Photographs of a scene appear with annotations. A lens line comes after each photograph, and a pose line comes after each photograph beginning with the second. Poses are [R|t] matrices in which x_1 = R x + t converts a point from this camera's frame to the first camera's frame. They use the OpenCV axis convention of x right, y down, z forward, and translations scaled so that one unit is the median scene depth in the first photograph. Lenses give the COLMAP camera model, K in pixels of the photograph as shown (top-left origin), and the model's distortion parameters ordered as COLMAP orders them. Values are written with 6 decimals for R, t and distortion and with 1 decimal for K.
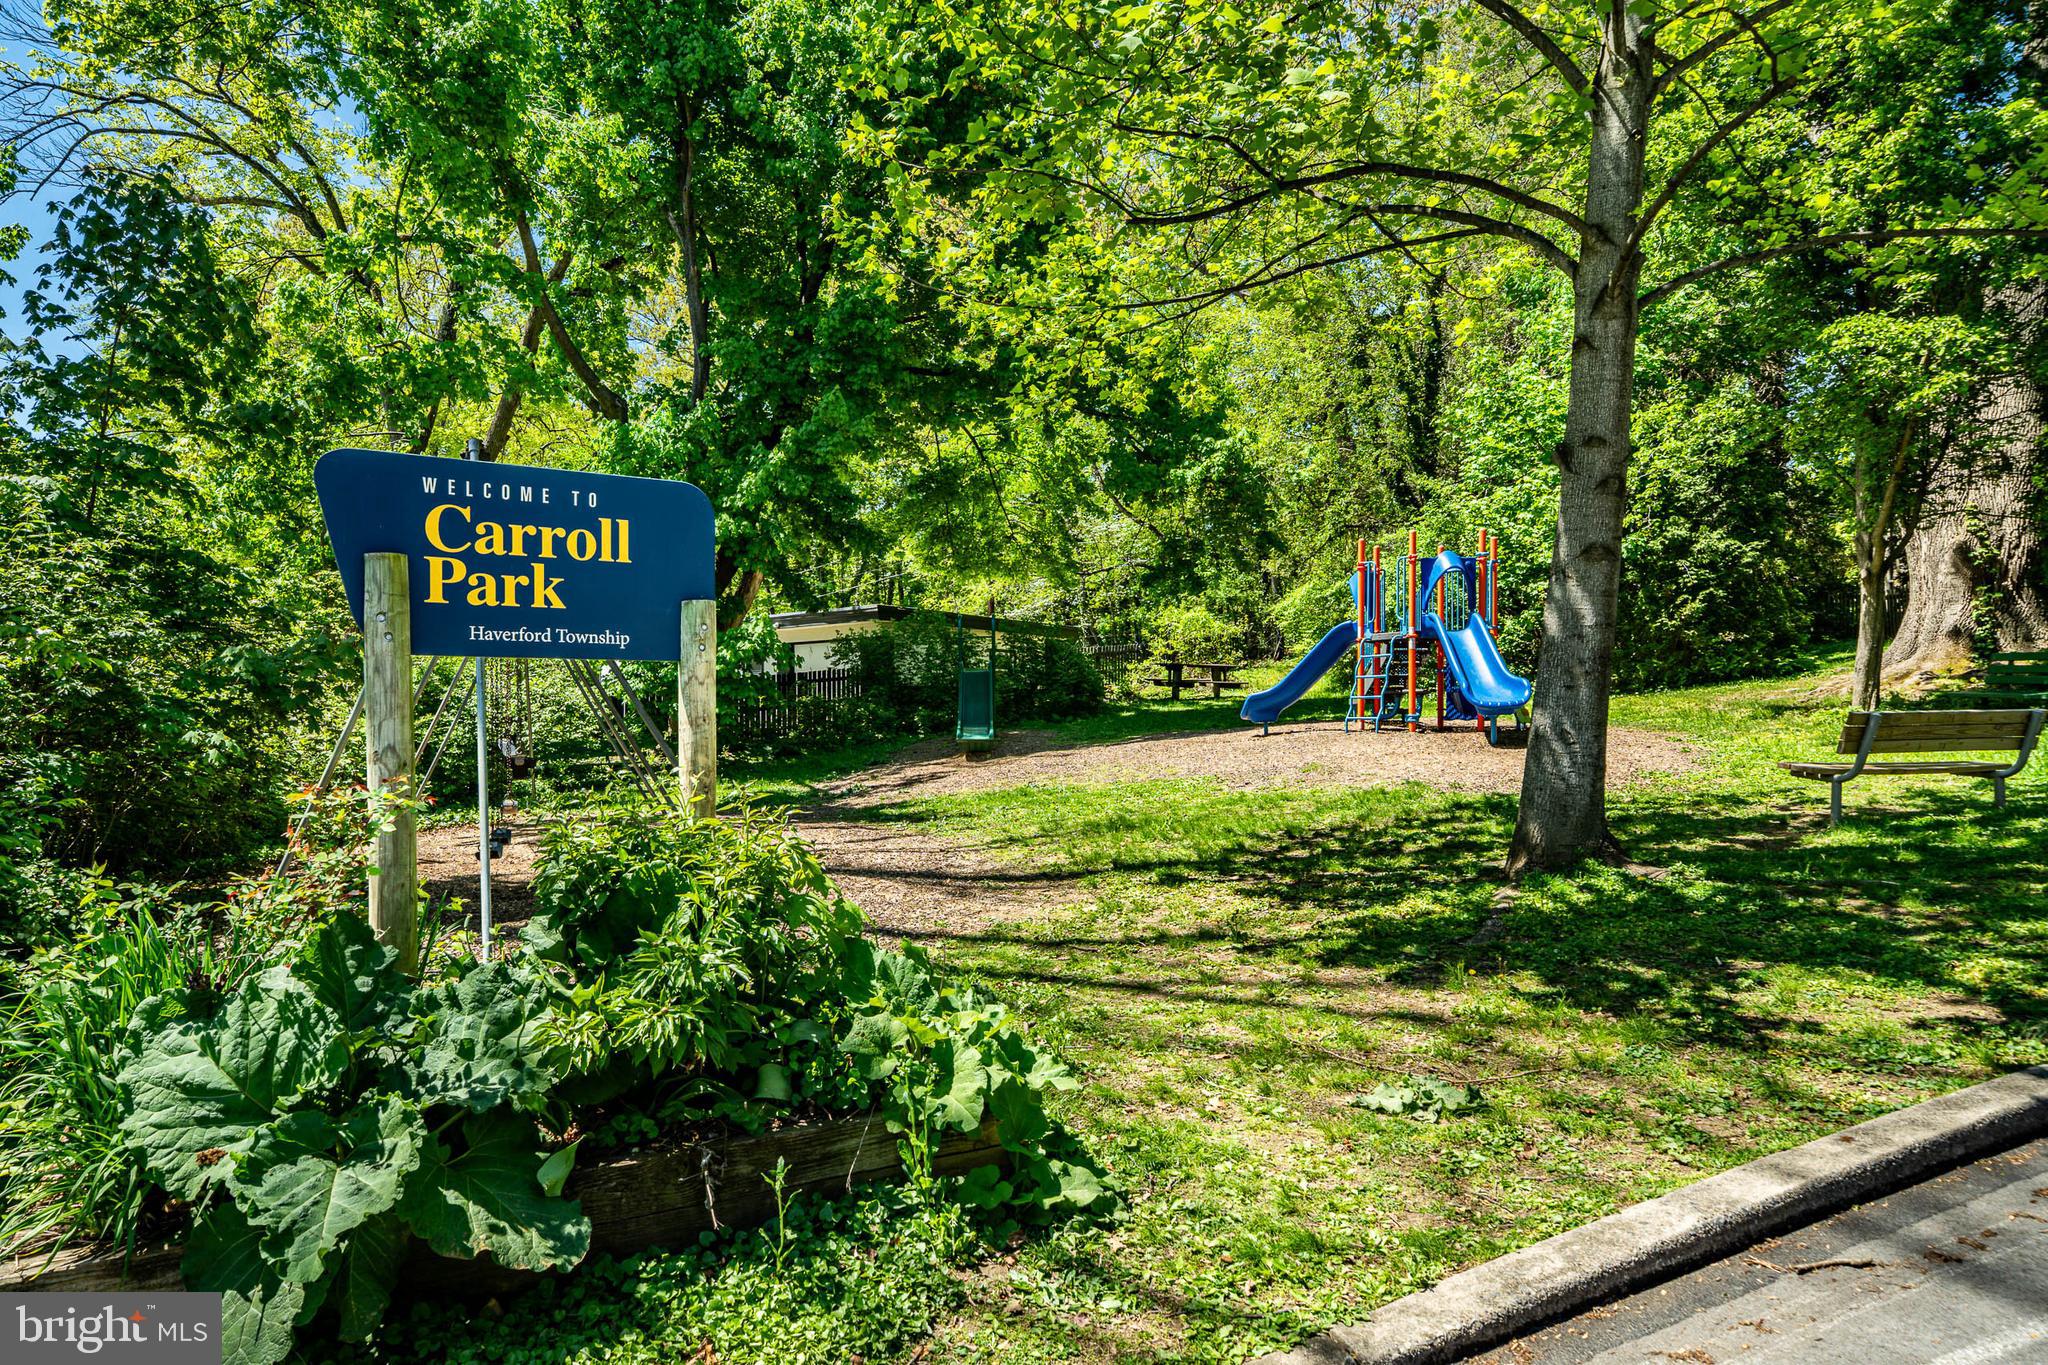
lens RADIAL K [[1238.6, 0, 1023.1], [0, 1238.6, 690.9], [0, 0, 1]] dist [-0.000374, 0.000227]
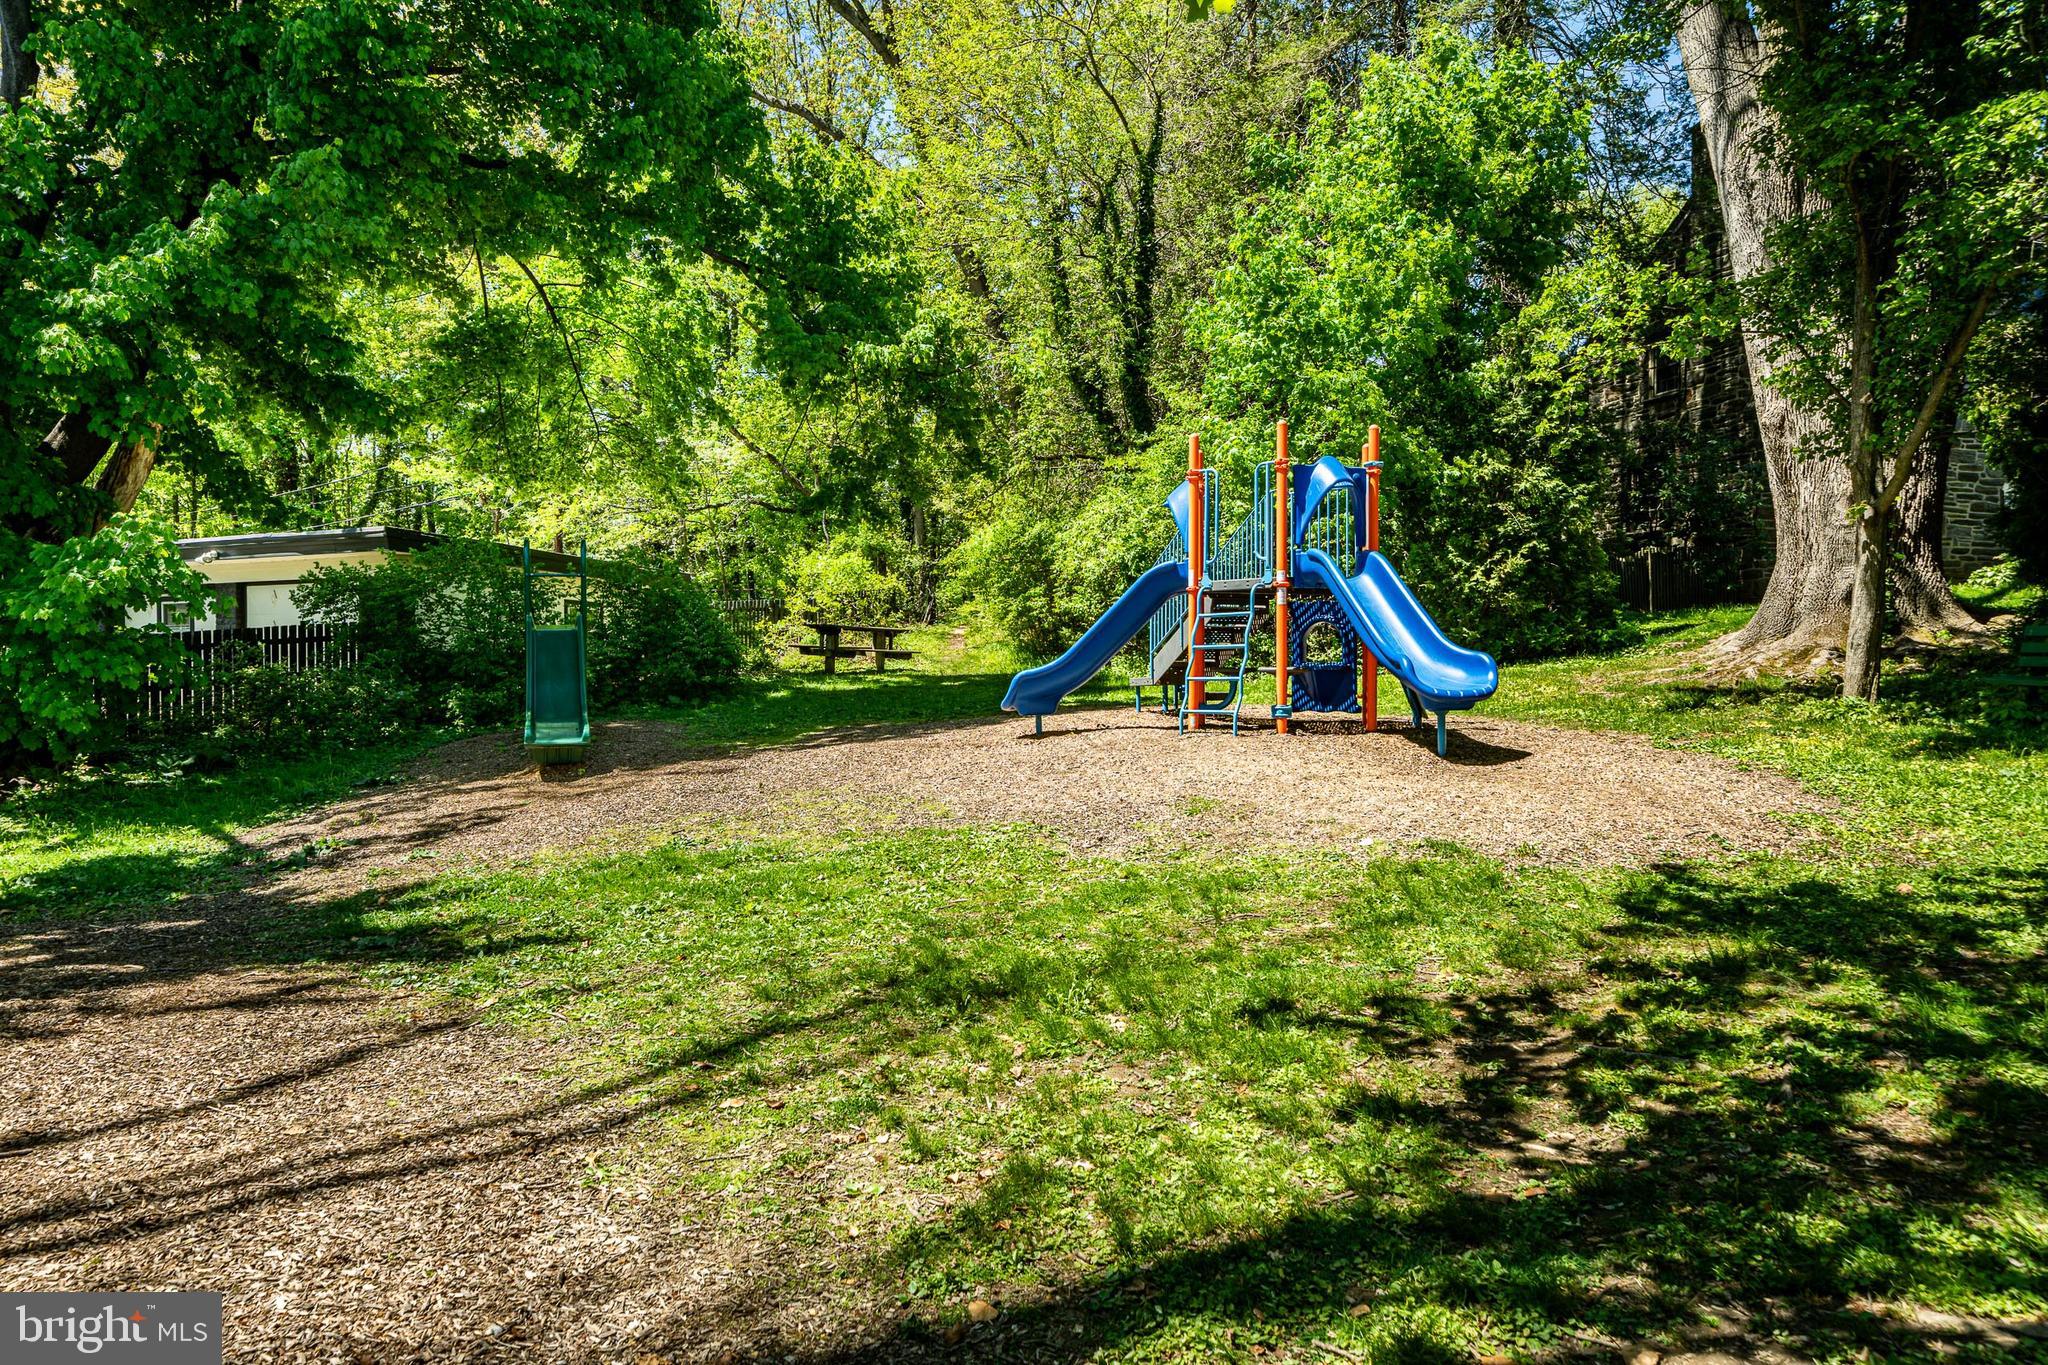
lens RADIAL K [[1383.8, 0, 1029.3], [0, 1383.8, 663.4], [0, 0, 1]] dist [0.013229, -0.000173]
pose [[0.952800, 0.008634, 0.303477, -0.018637], [-0.009668, 0.999951, 0.001903, -0.002067], [-0.303446, -0.004747, 0.952837, 0.226027]]
